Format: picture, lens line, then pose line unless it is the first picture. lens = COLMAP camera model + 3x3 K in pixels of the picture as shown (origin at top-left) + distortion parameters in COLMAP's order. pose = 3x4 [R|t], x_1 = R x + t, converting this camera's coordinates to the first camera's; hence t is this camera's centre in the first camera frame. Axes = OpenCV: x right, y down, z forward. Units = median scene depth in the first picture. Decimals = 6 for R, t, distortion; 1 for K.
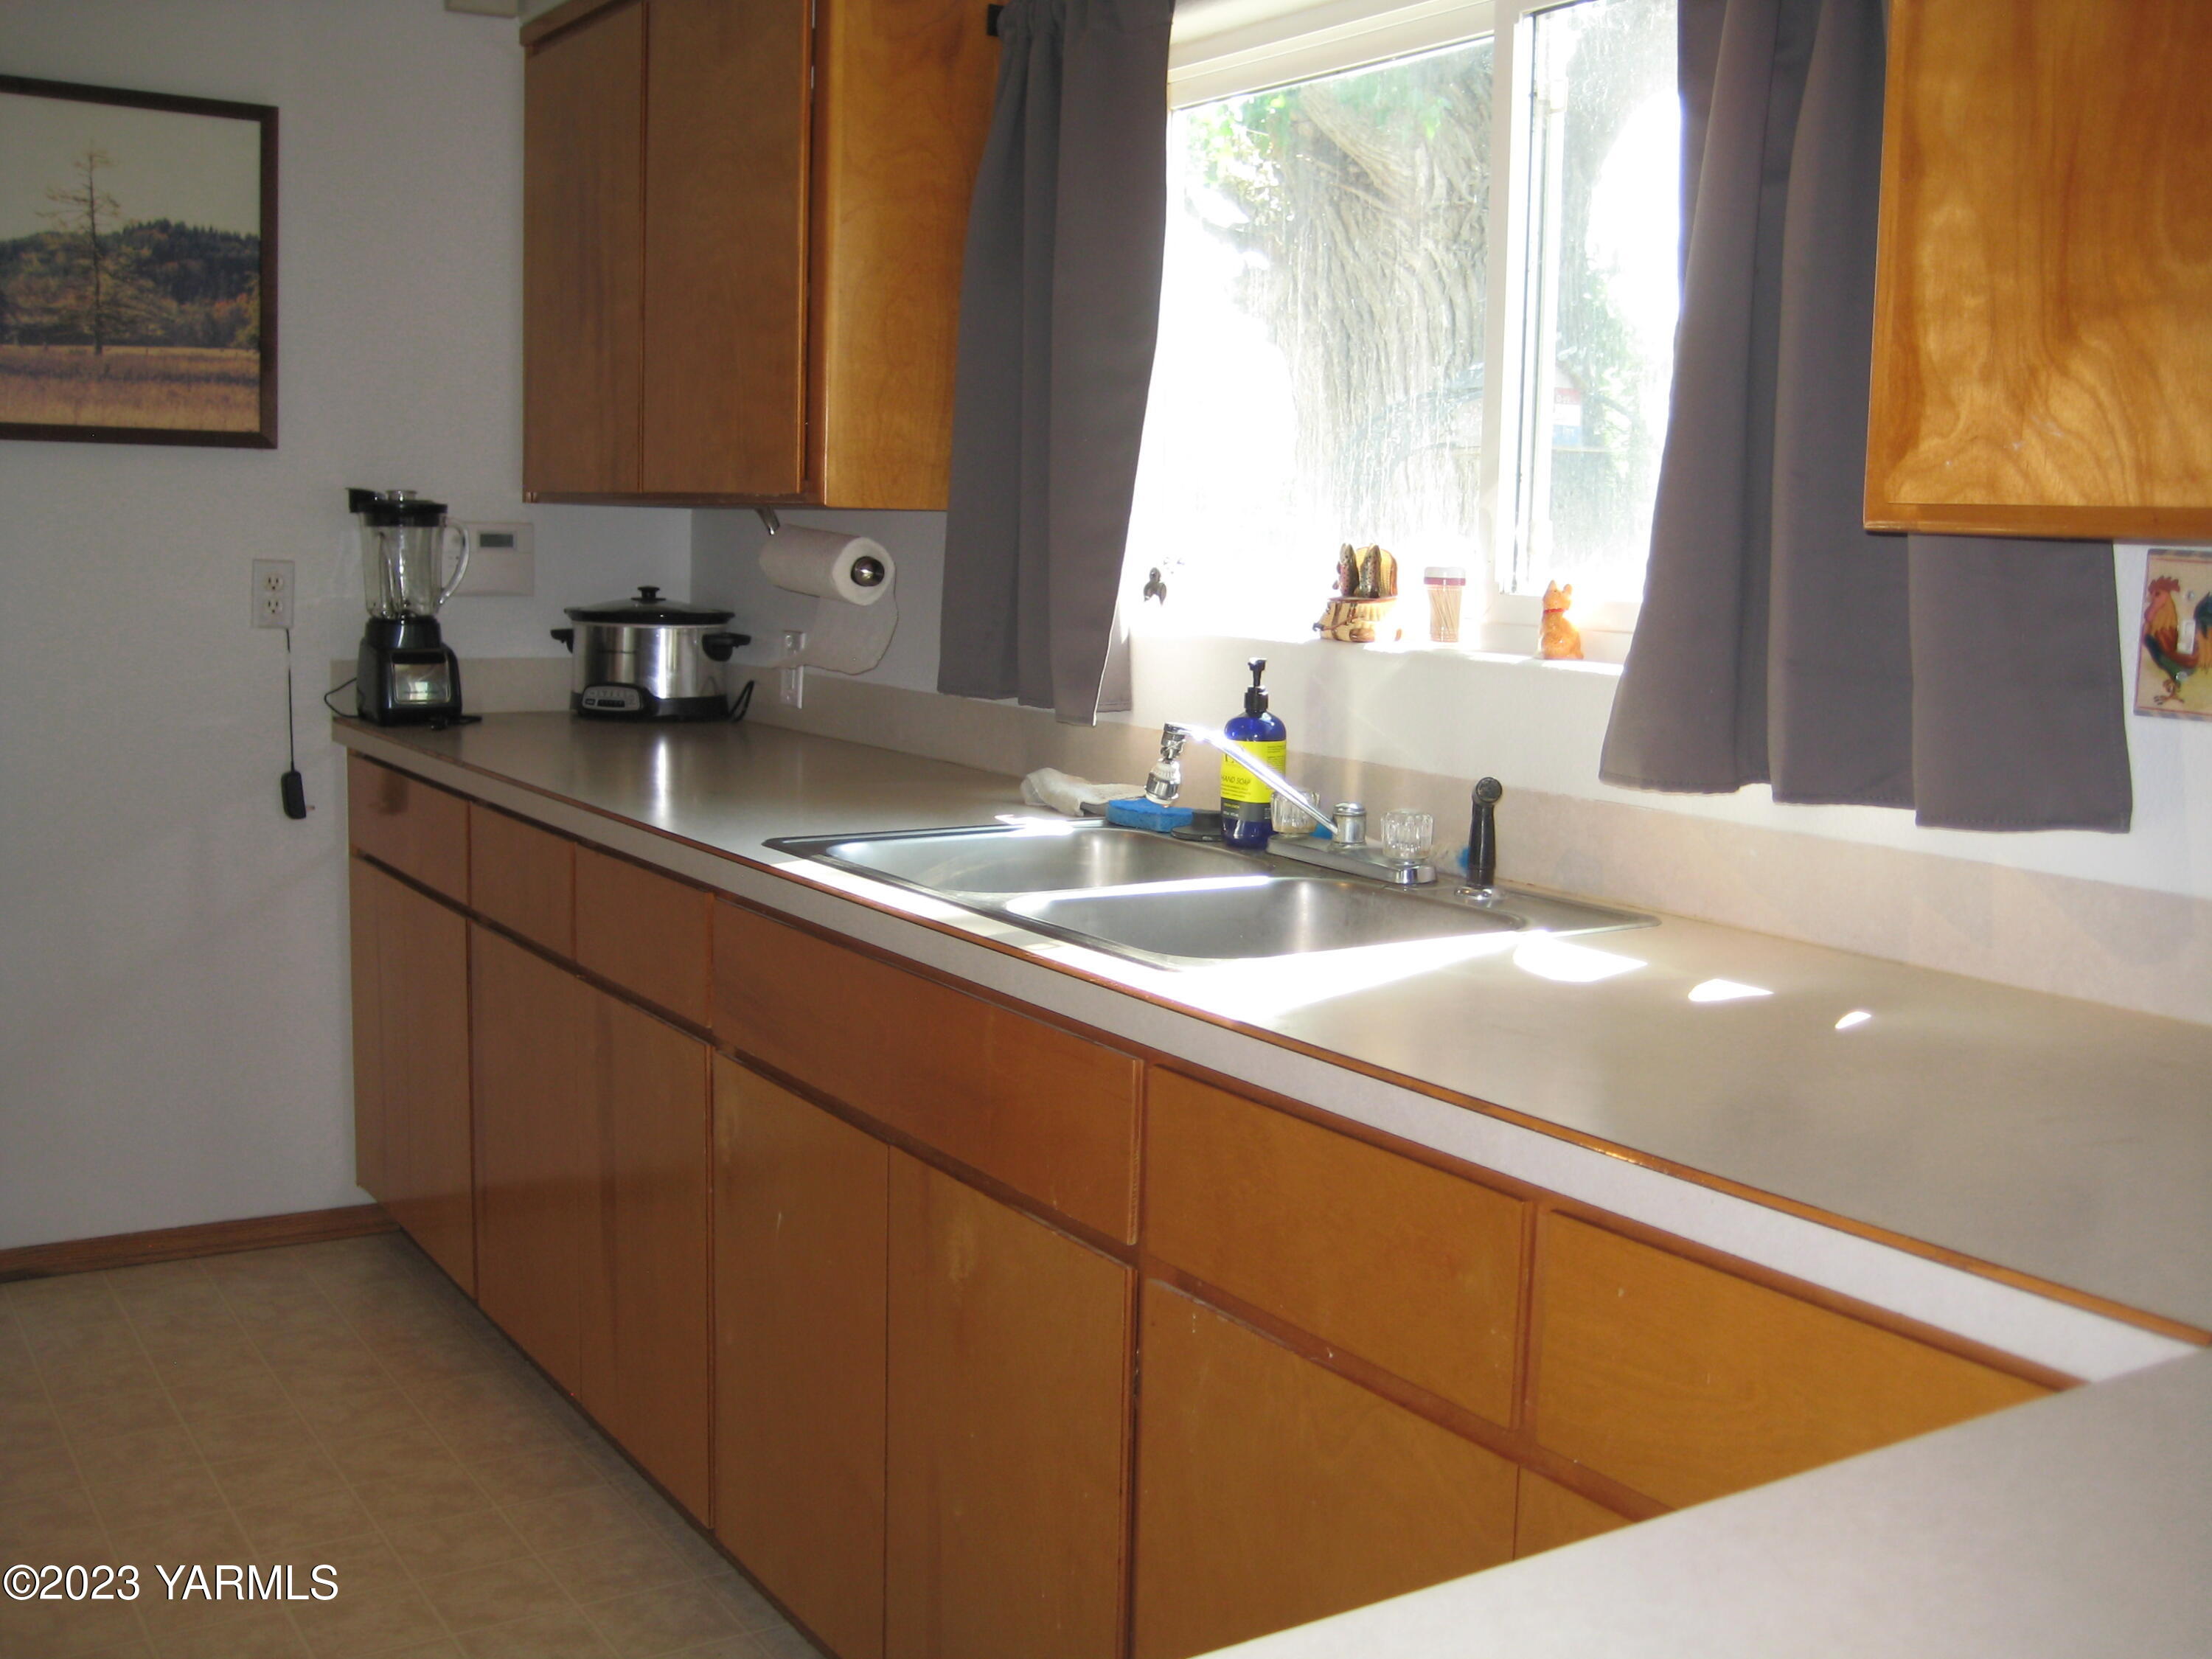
lens RADIAL K [[2306.5, 0, 1099.8], [0, 2306.5, 824.5], [0, 0, 1]] dist [-0.161366, 0.210919]
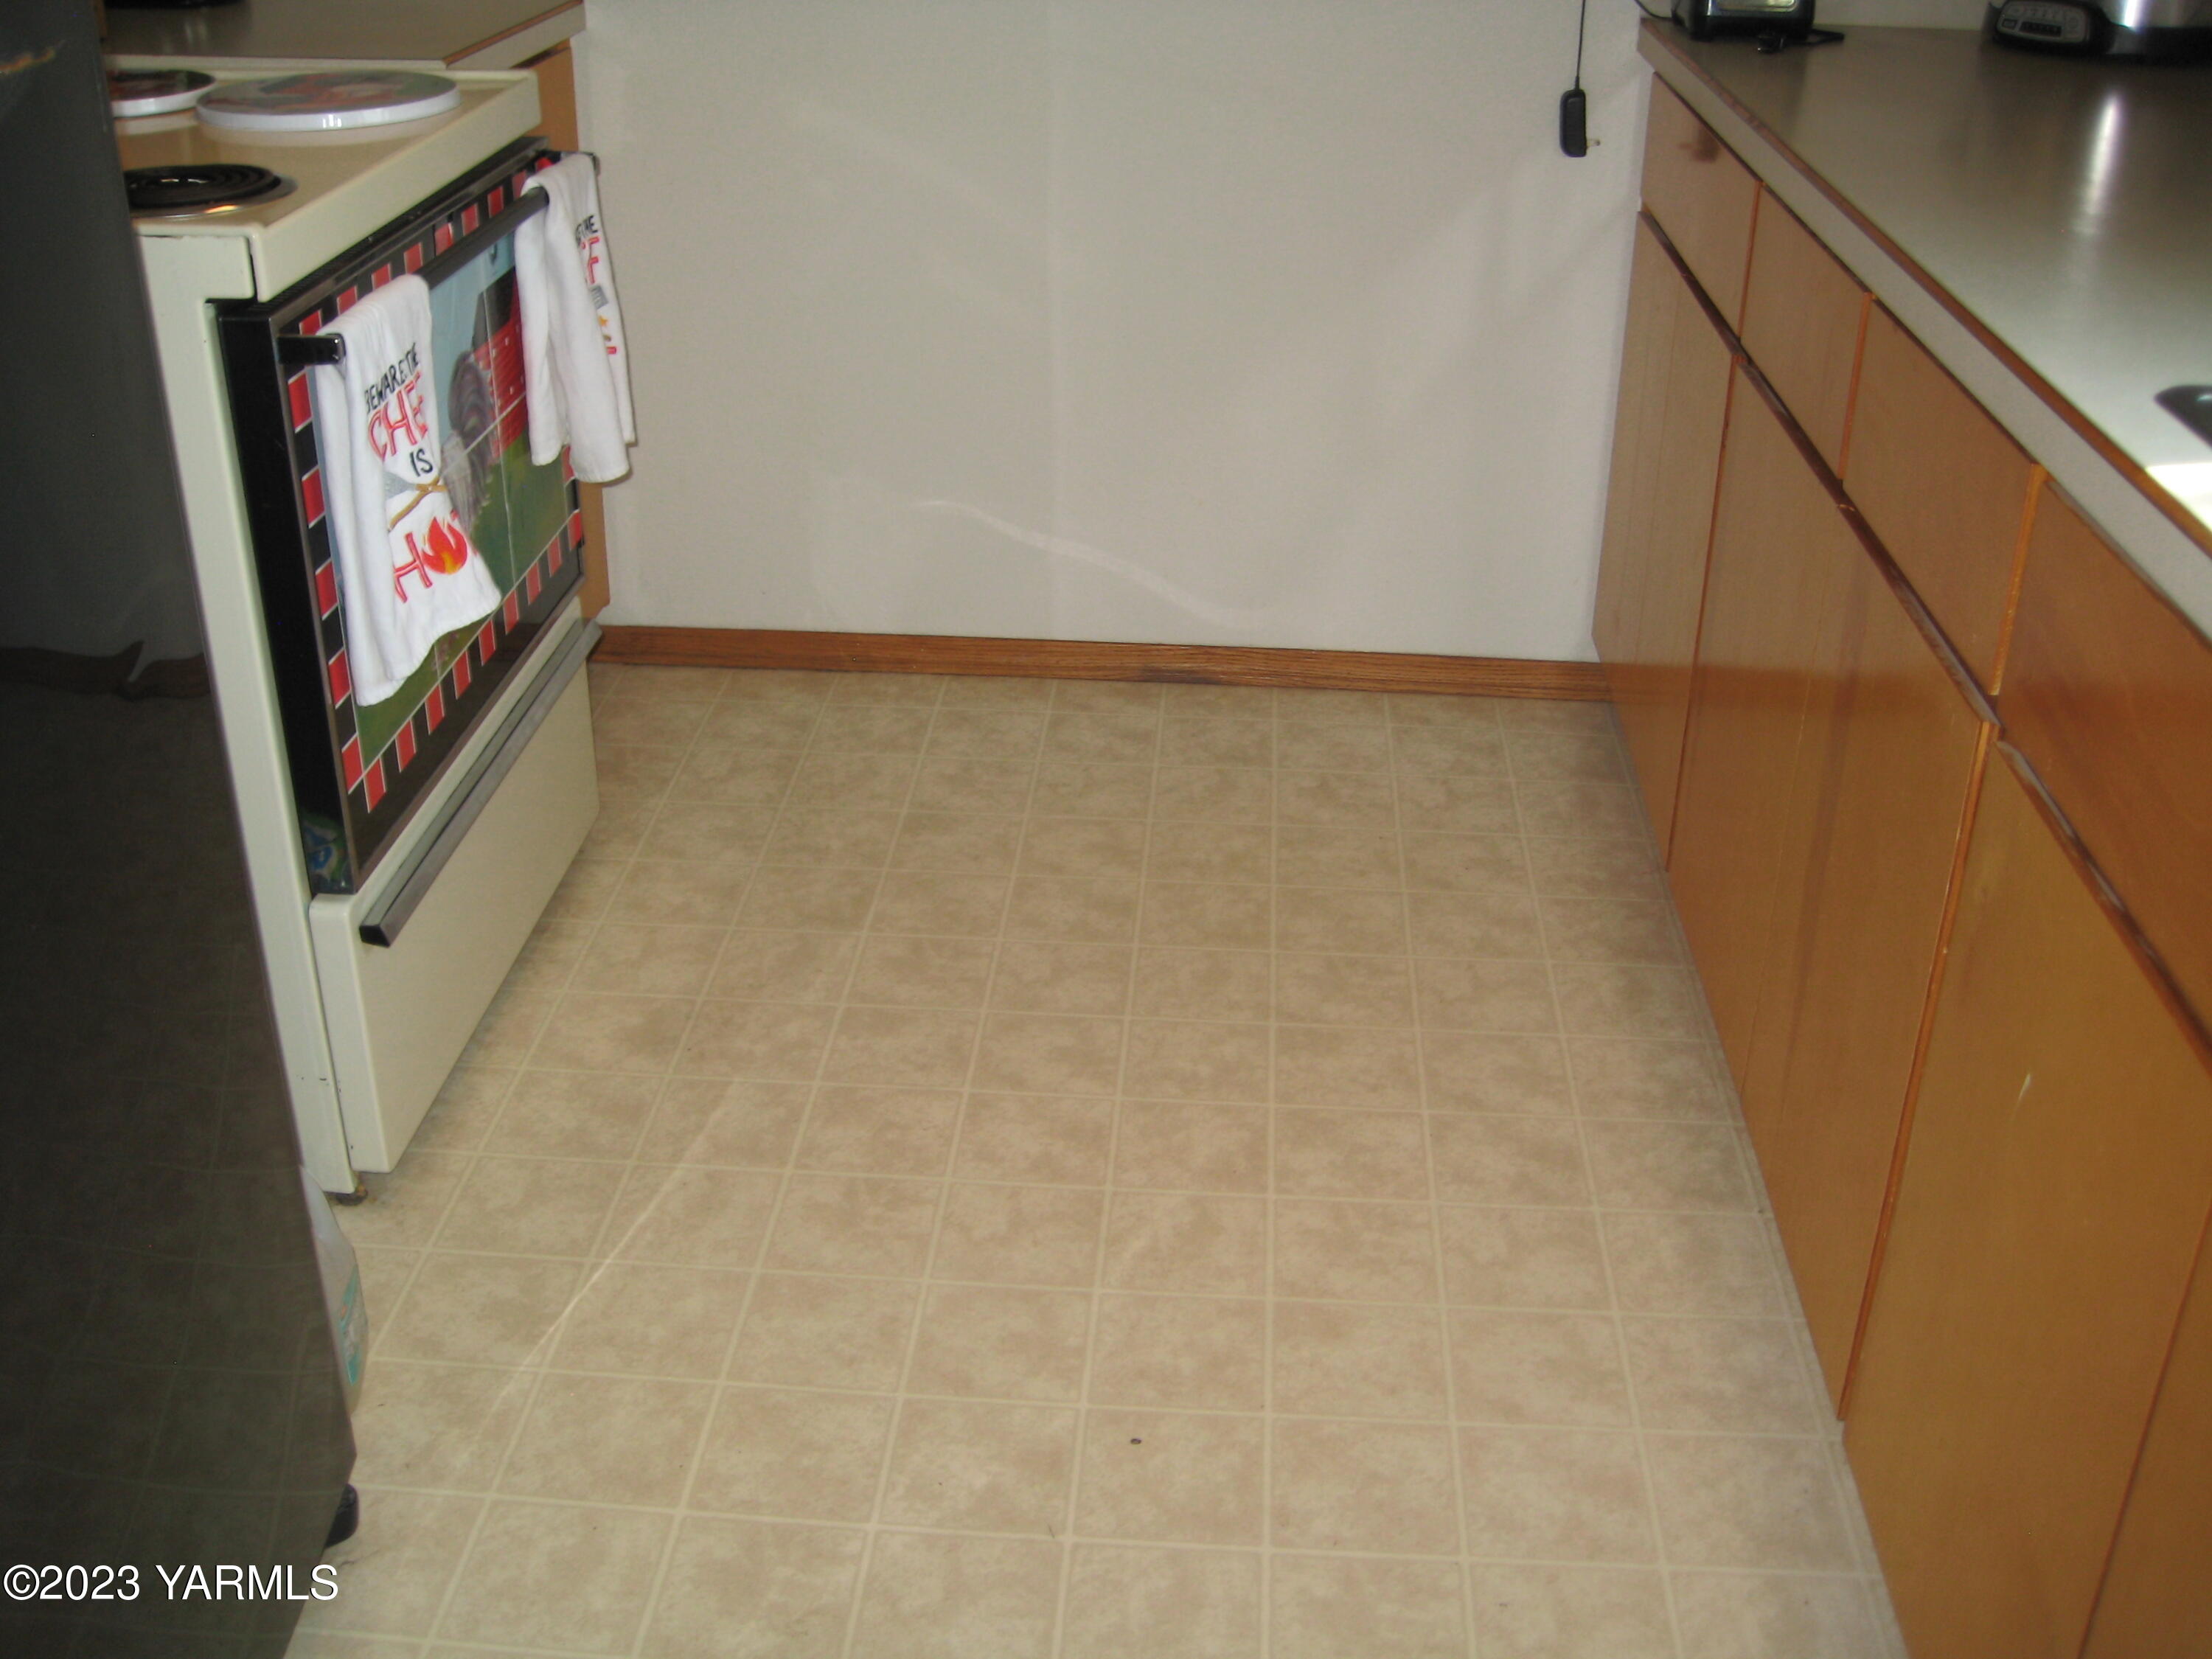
lens RADIAL K [[2306.5, 0, 1099.8], [0, 2306.5, 824.5], [0, 0, 1]] dist [-0.161366, 0.210919]
pose [[0.805375, 0.253141, -0.535995, -0.028044], [-0.070441, 0.938692, 0.337484, -0.038251], [0.588565, -0.234046, 0.773830, 0.297750]]
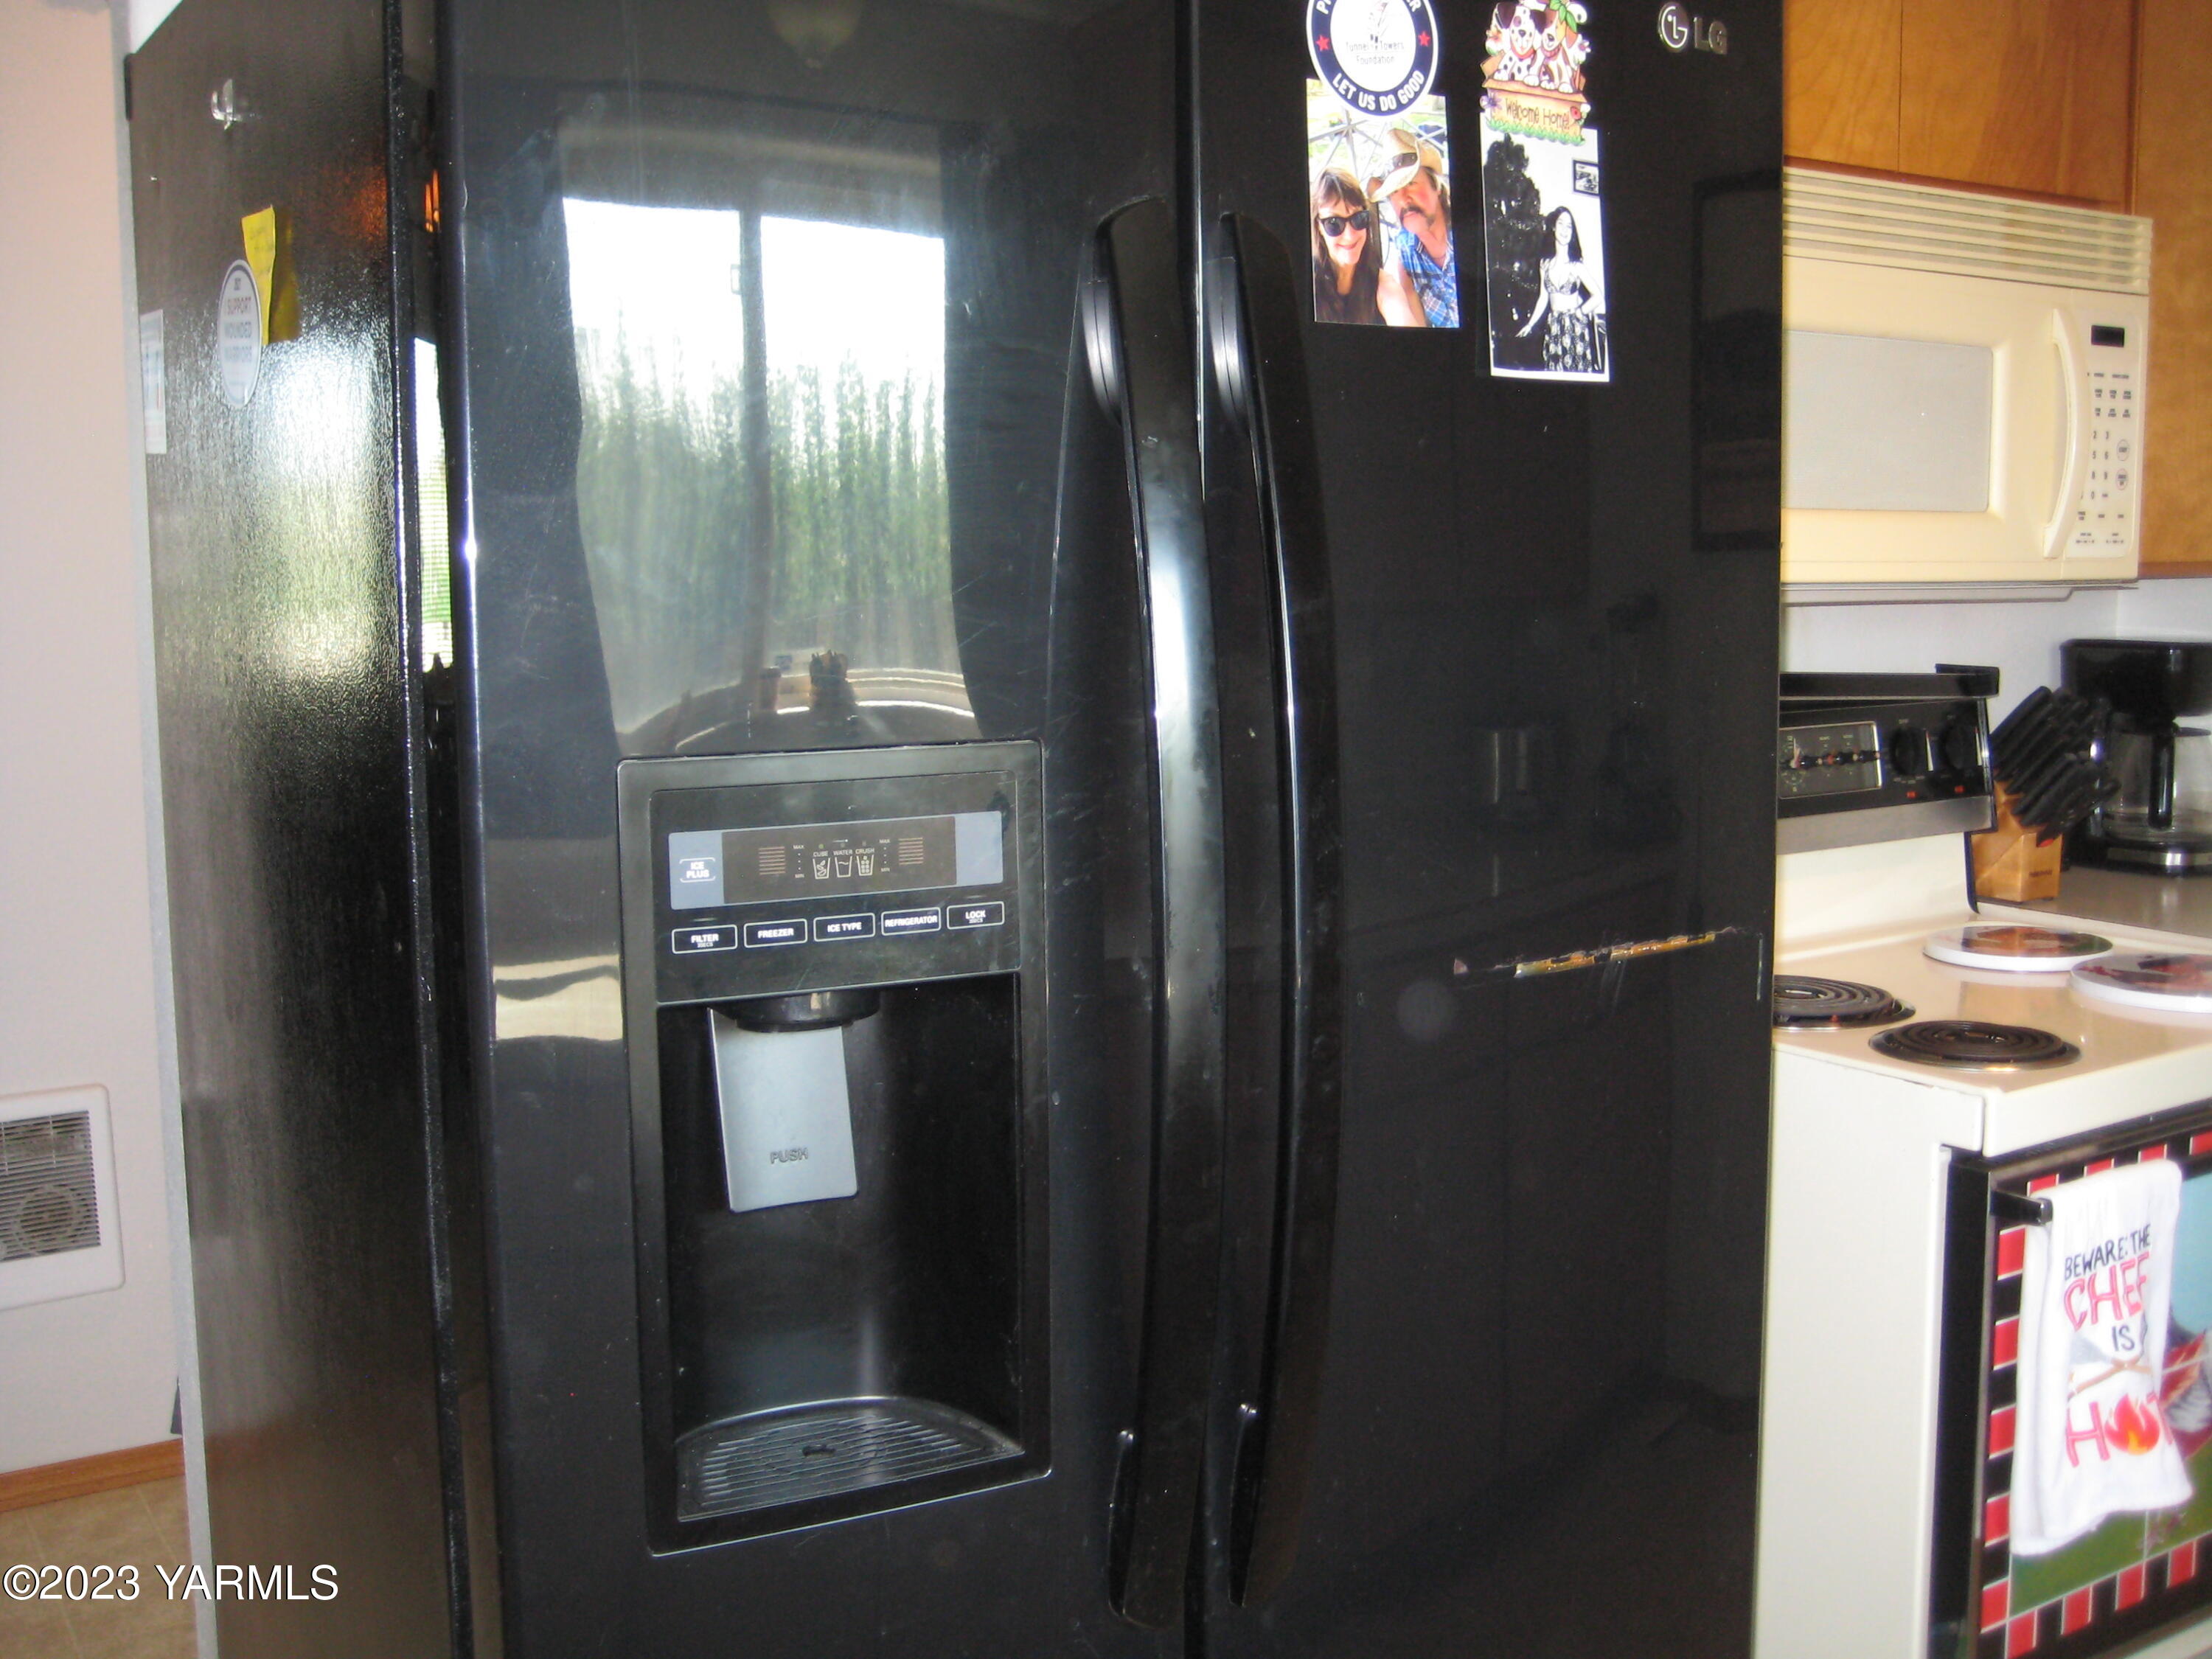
lens RADIAL K [[2306.5, 0, 1099.8], [0, 2306.5, 824.5], [0, 0, 1]] dist [-0.161366, 0.210919]
pose [[0.007246, 0.095234, -0.995429, 0.057997], [-0.121918, 0.988113, 0.093646, -0.068865], [0.992514, 0.120682, 0.018771, 0.364022]]
